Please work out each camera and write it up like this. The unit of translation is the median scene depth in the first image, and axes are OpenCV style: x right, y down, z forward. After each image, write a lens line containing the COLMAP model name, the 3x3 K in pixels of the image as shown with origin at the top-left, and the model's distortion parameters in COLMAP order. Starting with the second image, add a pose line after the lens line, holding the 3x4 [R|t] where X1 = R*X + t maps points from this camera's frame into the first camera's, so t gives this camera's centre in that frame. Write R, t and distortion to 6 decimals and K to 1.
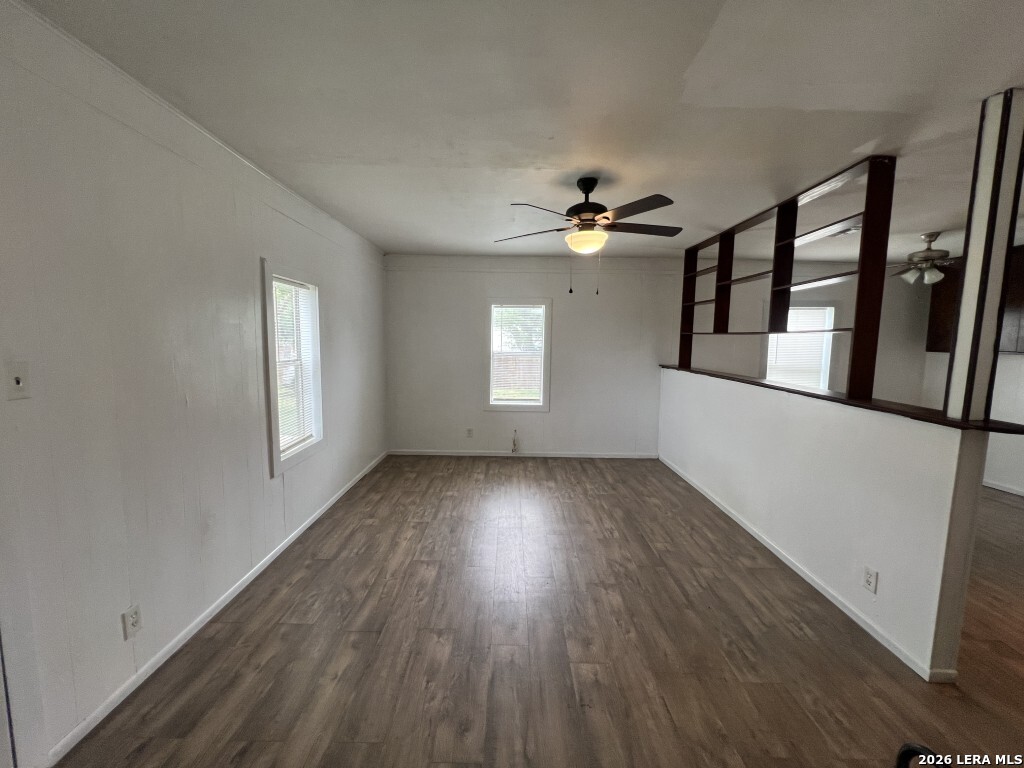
lens RADIAL K [[410.9, 0, 510.4], [0, 410.9, 383.6], [0, 0, 1]] dist [-0.000943, -0.000062]
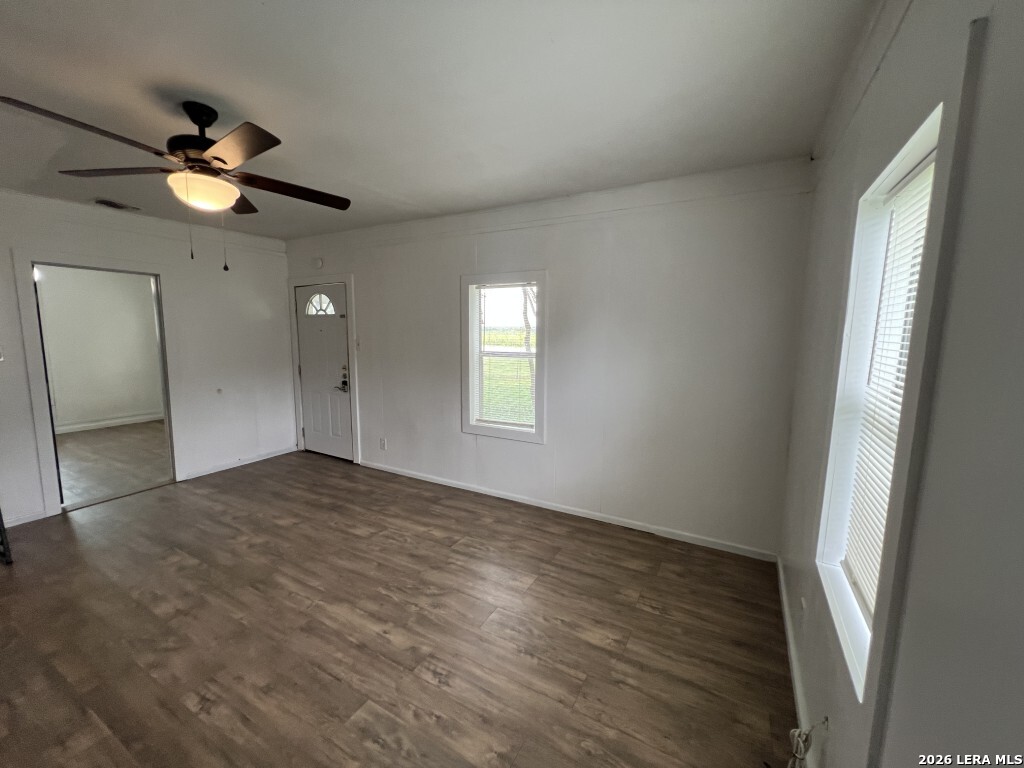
lens RADIAL K [[414.5, 0, 508.6], [0, 414.5, 385.0], [0, 0, 1]] dist [-0.000981, -0.000176]
pose [[-0.488723, 0.095175, -0.867232, 0.466622], [-0.106628, 0.980064, 0.167648, -0.152120], [0.865899, 0.174404, -0.468831, 1.486994]]
